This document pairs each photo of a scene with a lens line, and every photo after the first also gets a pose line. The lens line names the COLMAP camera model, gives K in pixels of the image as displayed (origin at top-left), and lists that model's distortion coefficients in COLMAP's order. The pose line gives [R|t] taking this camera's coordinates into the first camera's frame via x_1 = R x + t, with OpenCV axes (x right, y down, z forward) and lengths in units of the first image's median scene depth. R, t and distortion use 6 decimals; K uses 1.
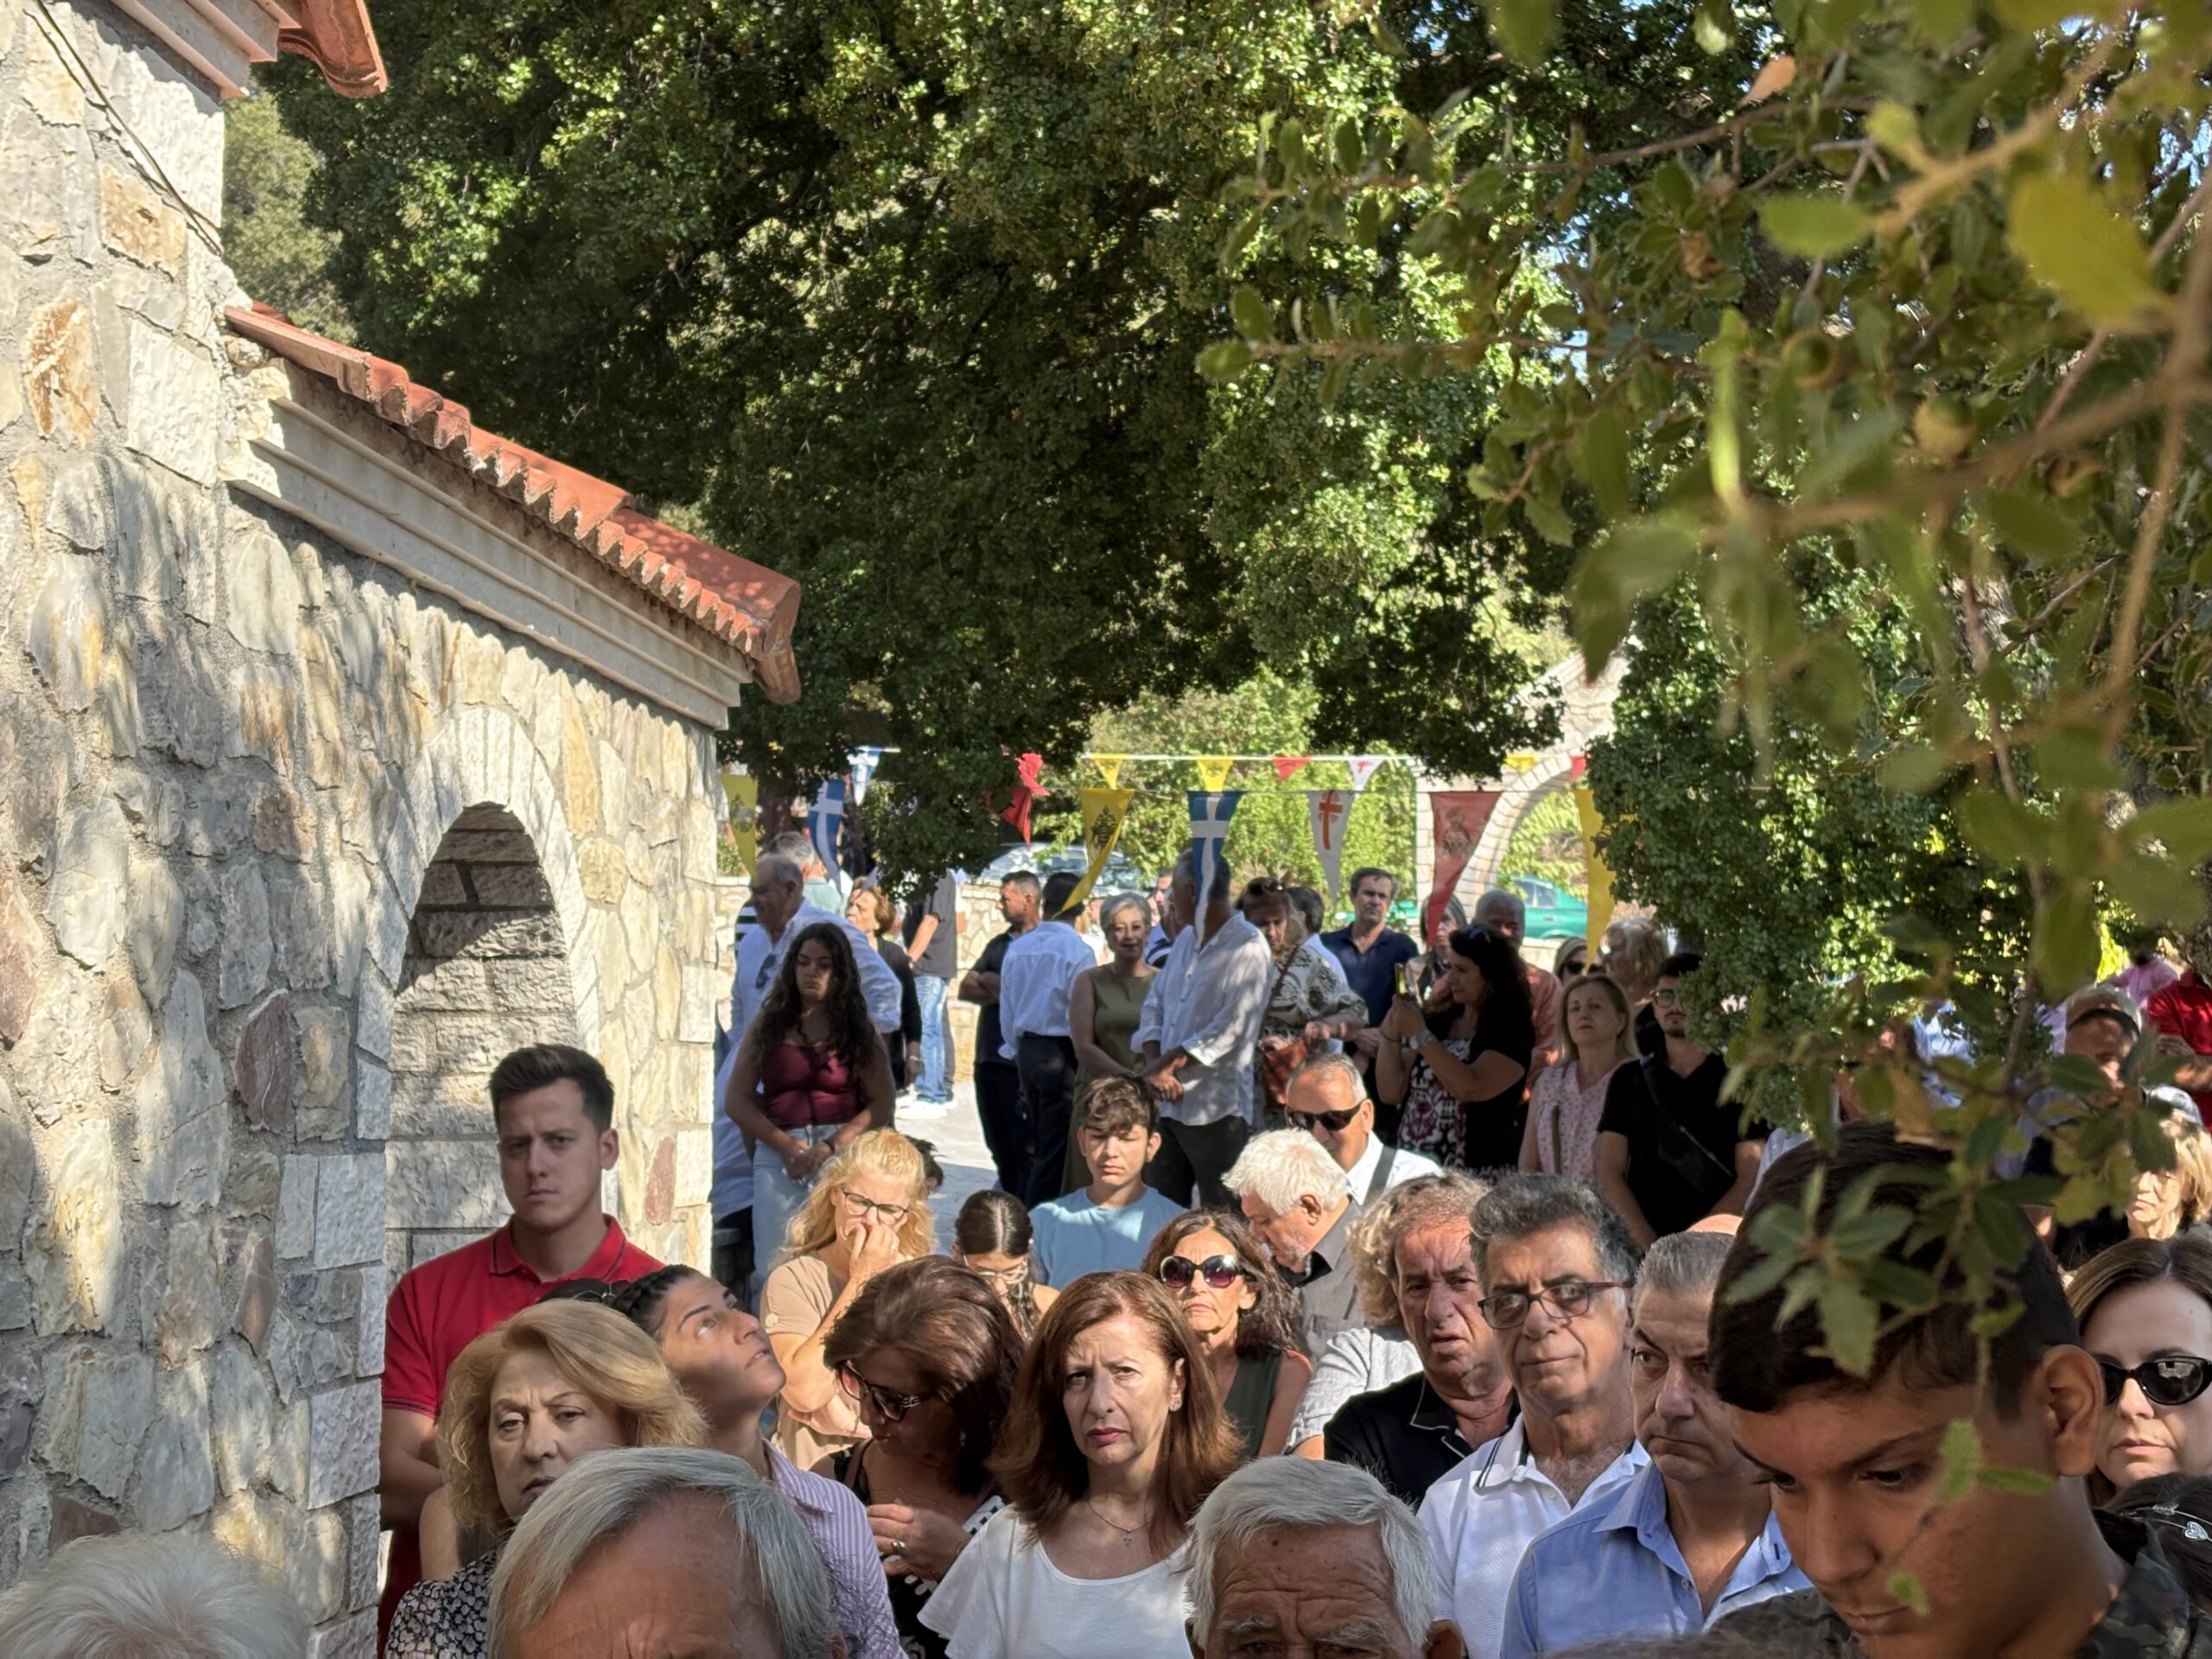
lens RADIAL K [[3305.0, 0, 1106.0], [0, 3305.0, 829.5], [0, 0, 1]] dist [0.388242, -2.518561]
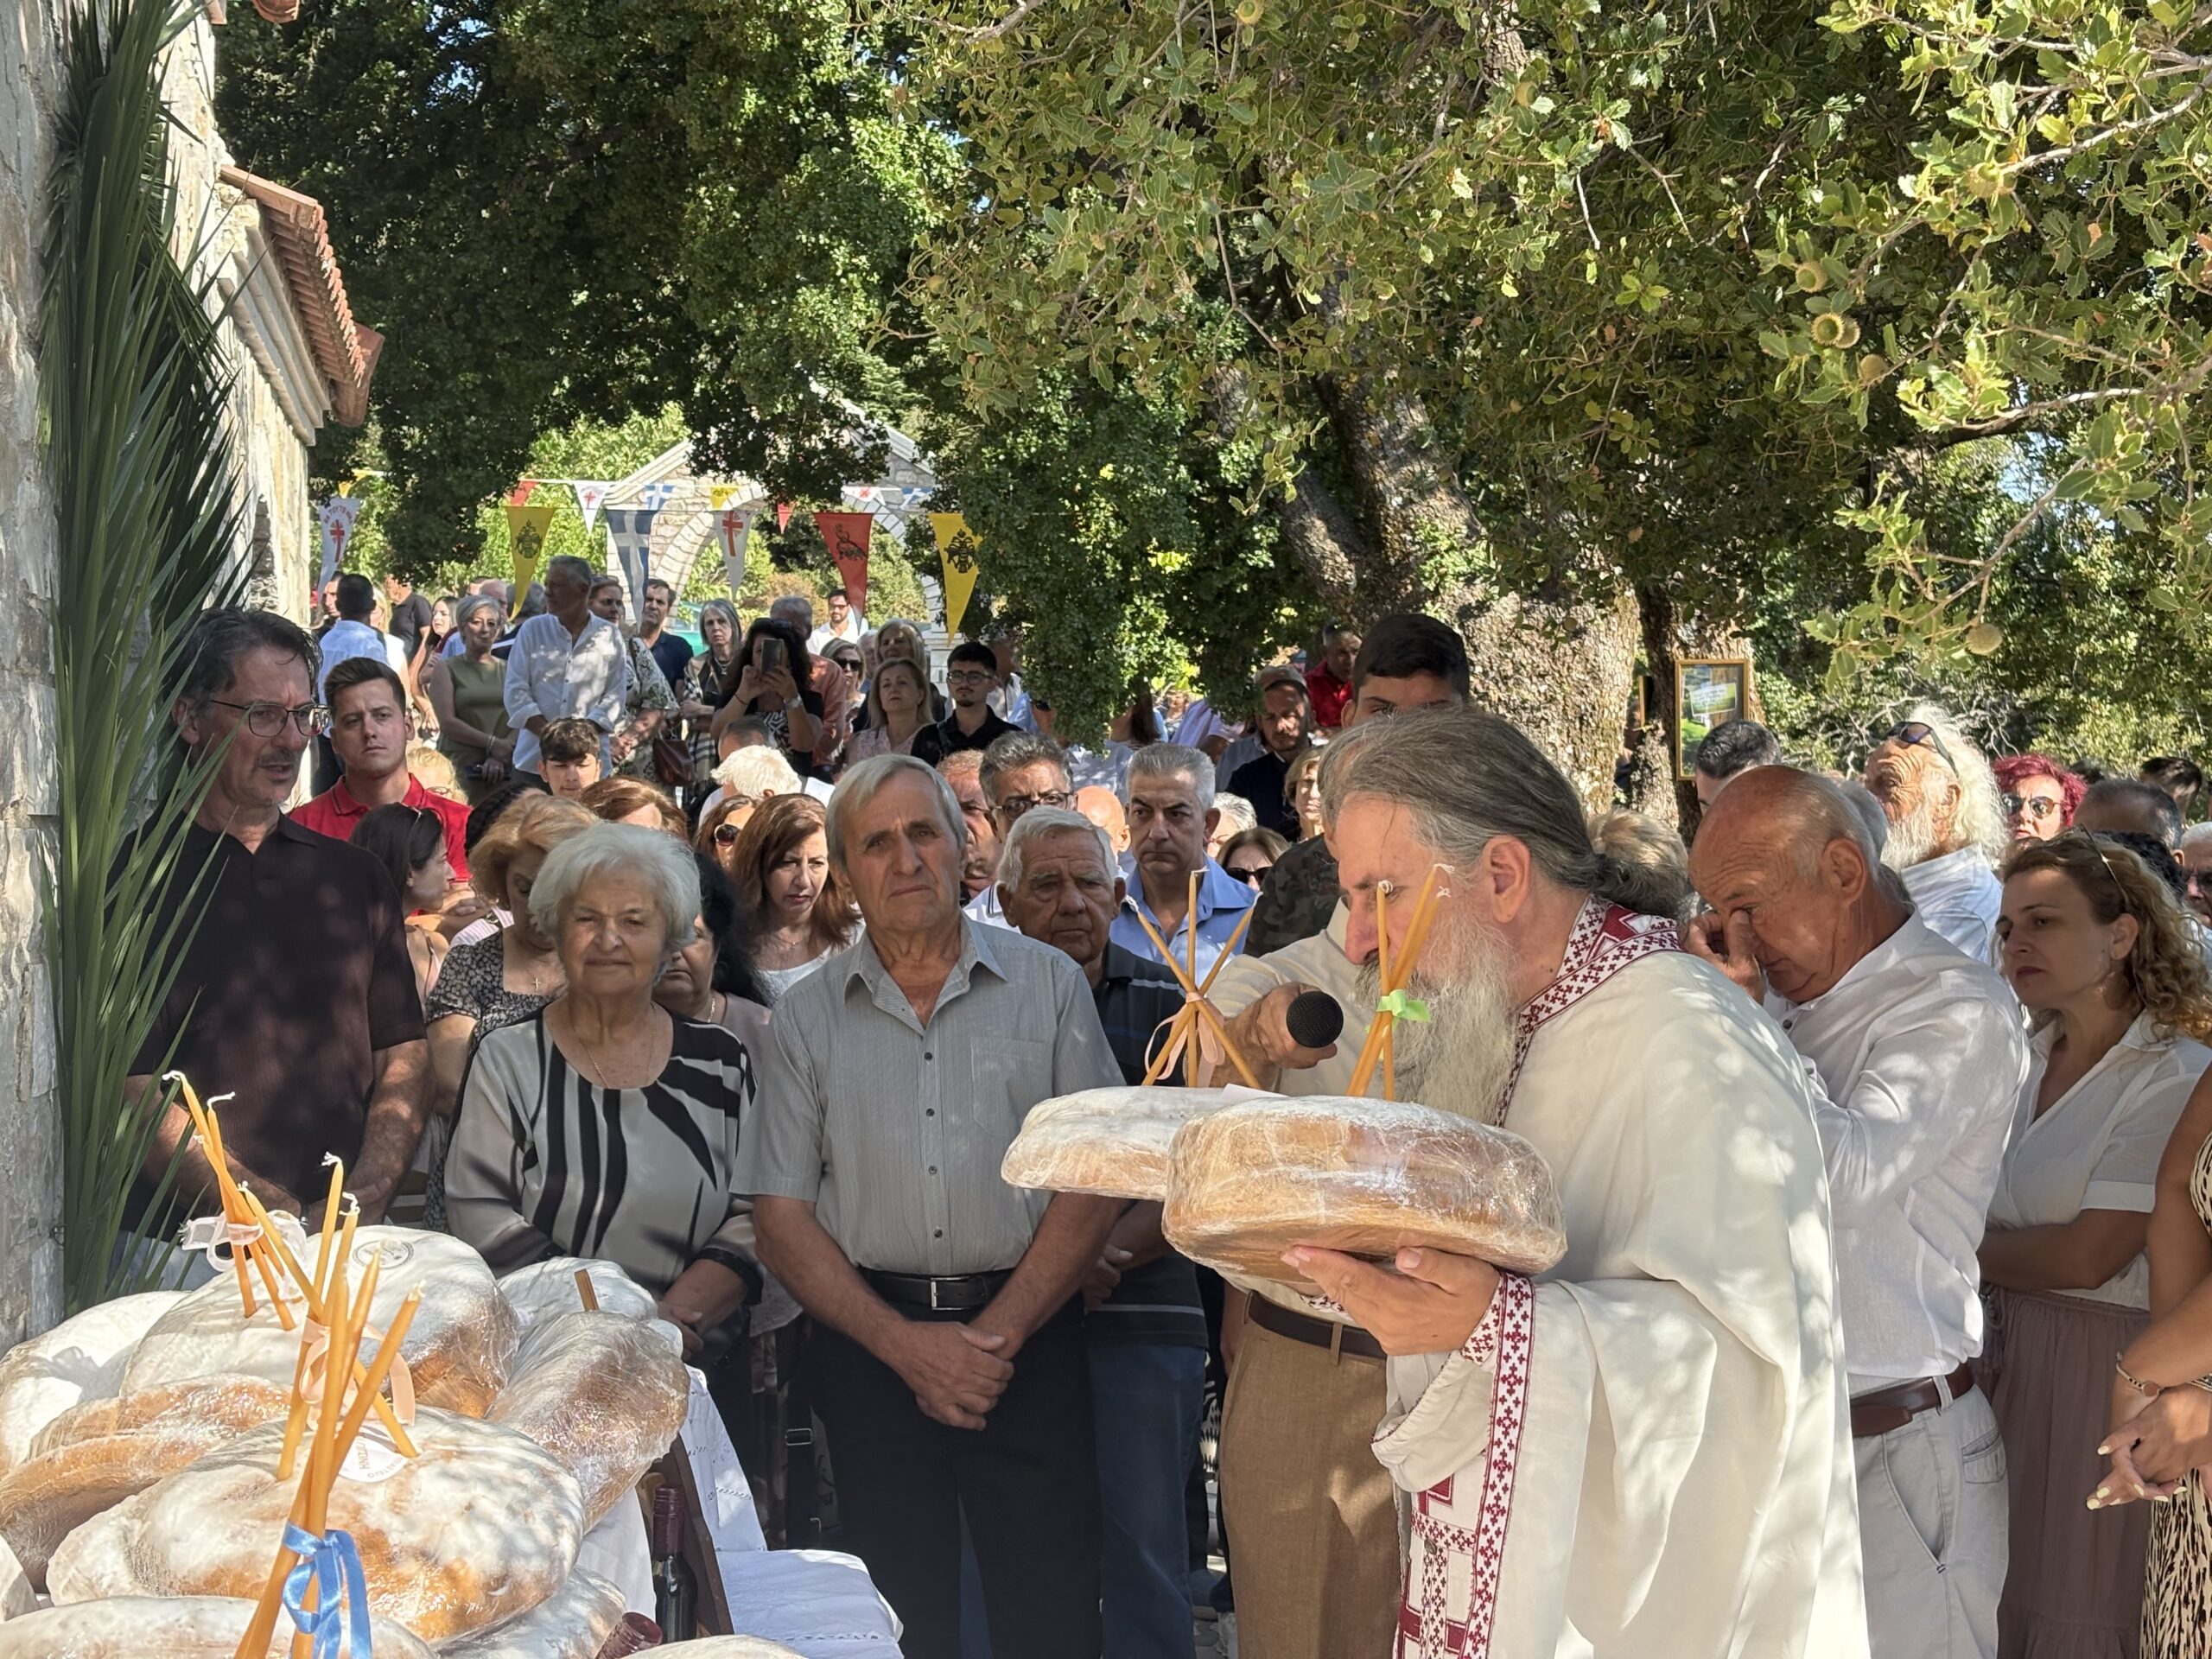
lens RADIAL K [[3305.0, 0, 1106.0], [0, 3305.0, 829.5], [0, 0, 1]] dist [0.388242, -2.518561]
pose [[0.960734, -0.005483, 0.277418, -0.195940], [-0.016563, 0.996889, 0.077061, 0.013867], [-0.276978, -0.078630, 0.957654, -0.386466]]
